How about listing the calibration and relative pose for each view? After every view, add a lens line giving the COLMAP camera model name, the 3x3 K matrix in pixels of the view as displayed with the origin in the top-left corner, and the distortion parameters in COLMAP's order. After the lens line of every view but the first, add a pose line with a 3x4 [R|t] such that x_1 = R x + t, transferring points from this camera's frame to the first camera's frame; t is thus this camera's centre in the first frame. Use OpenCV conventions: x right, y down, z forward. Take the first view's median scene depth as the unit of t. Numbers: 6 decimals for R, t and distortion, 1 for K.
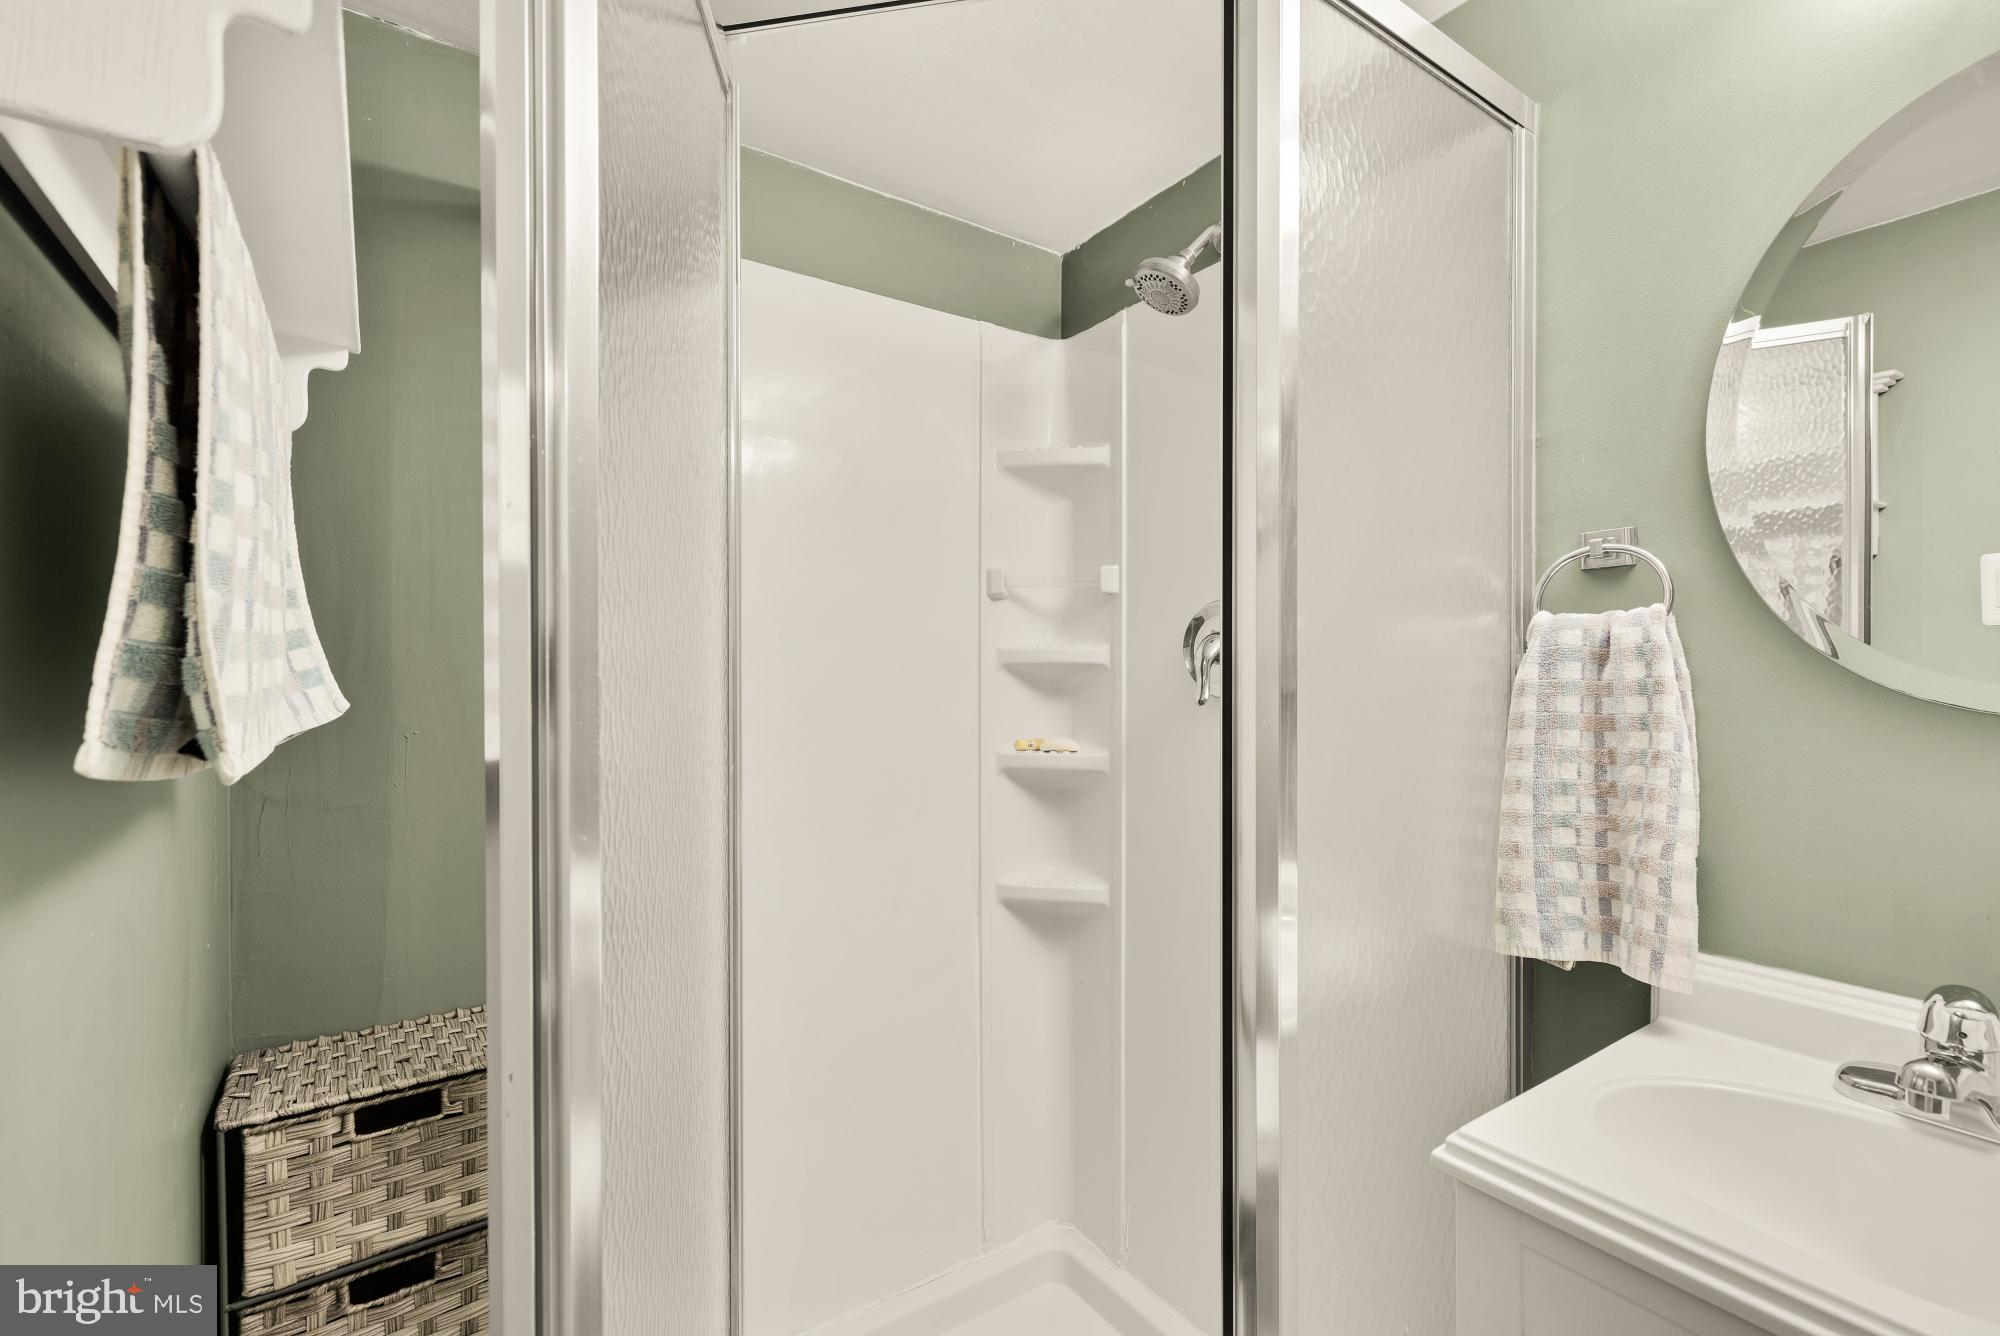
lens RADIAL K [[898.5, 0, 1003.6], [0, 898.5, 670.1], [0, 0, 1]] dist [0.006582, -0.001123]
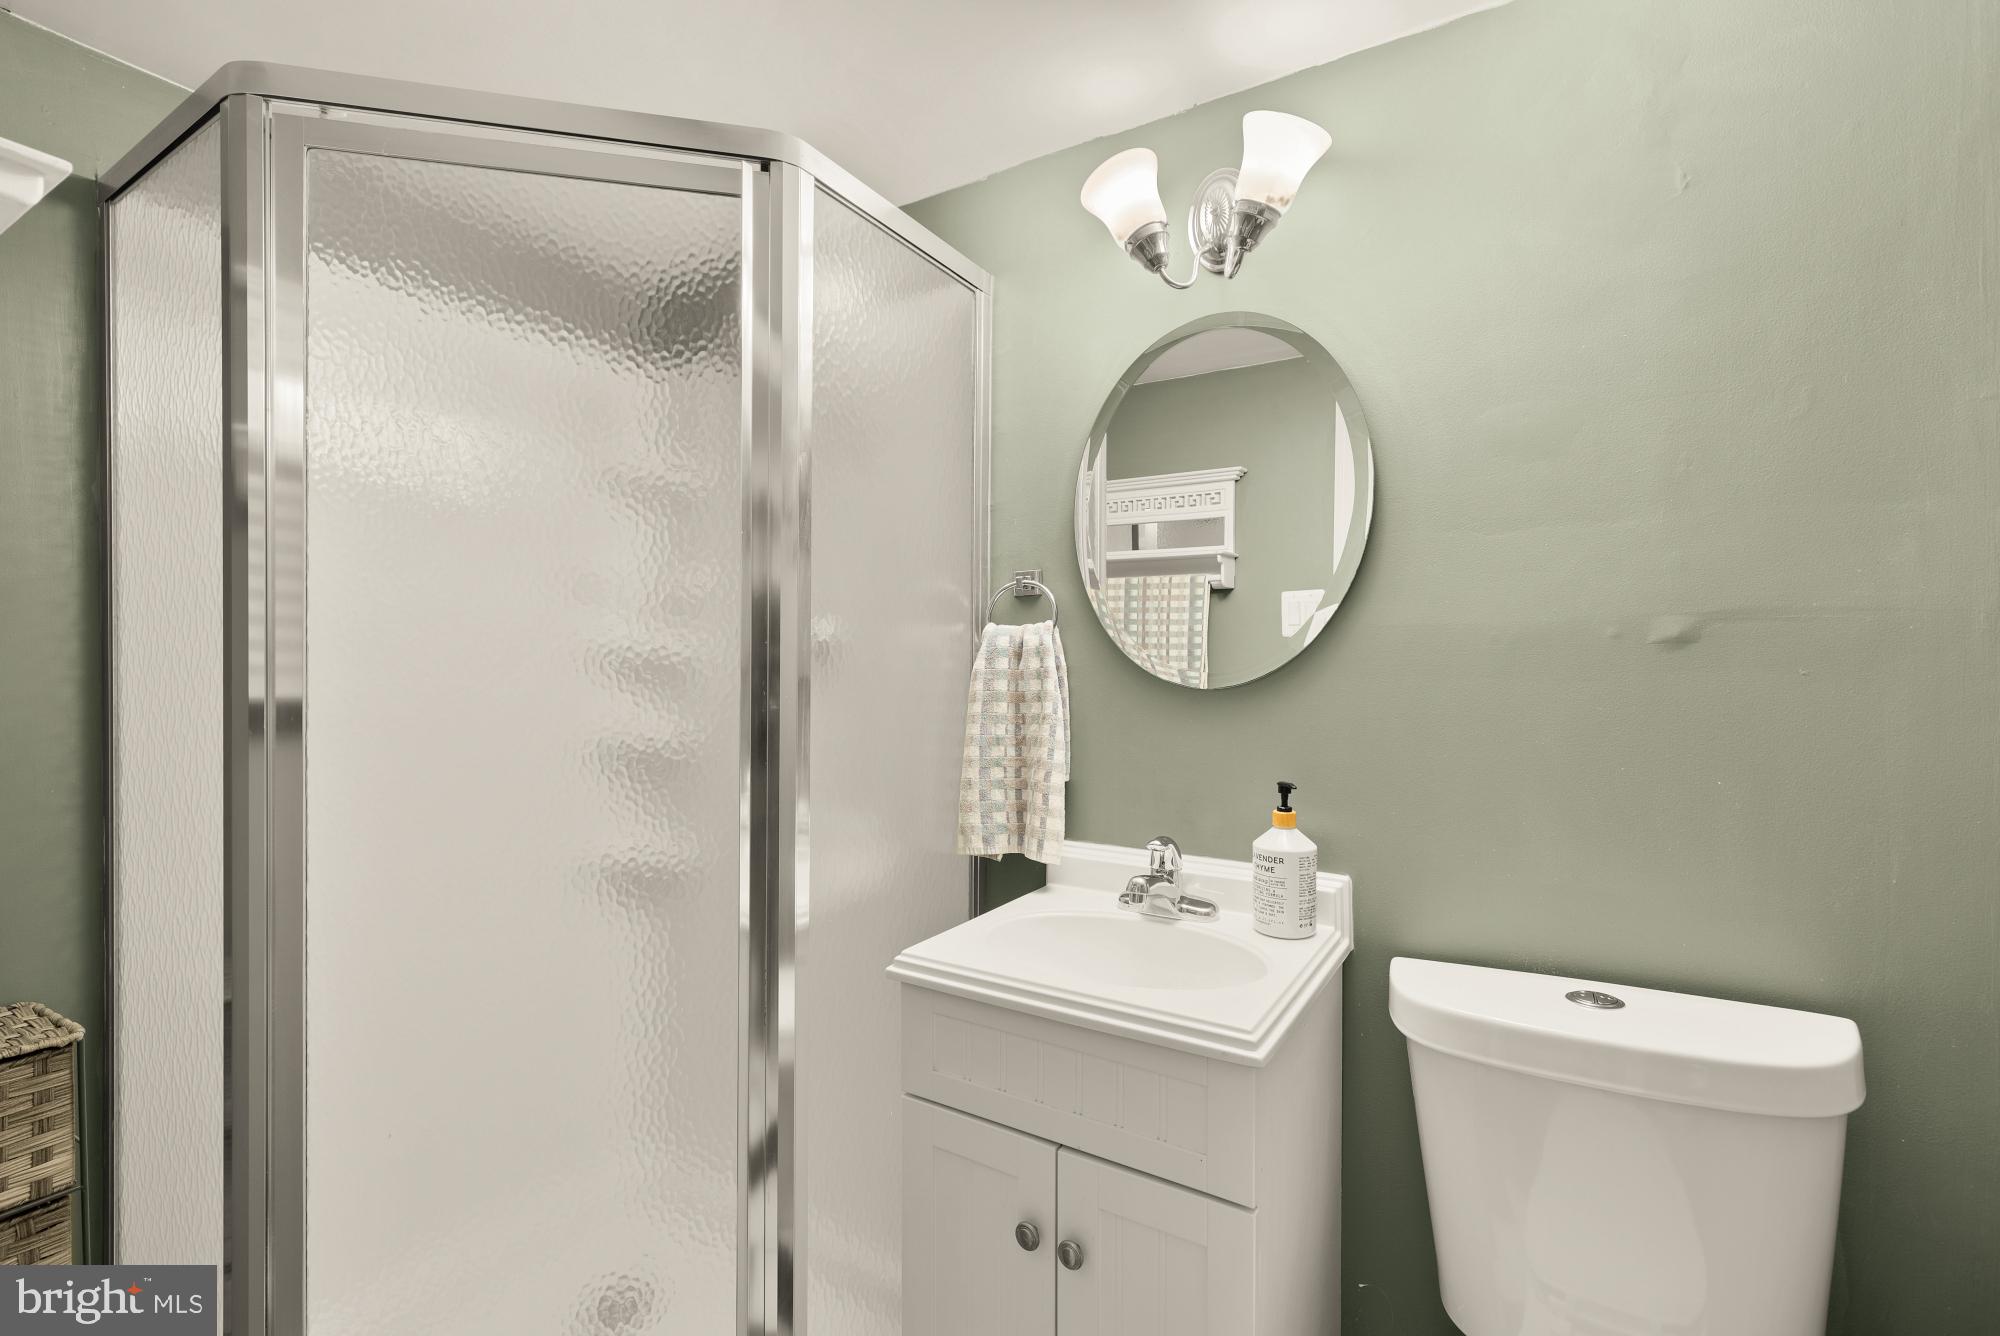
lens RADIAL K [[898.5, 0, 1003.8], [0, 898.5, 673.7], [0, 0, 1]] dist [0.006582, -0.001123]
pose [[0.913823, 0.002329, 0.406106, 0.018547], [-0.007129, 0.999921, 0.010306, 0.002585], [-0.406050, -0.012313, 0.913768, -0.390028]]
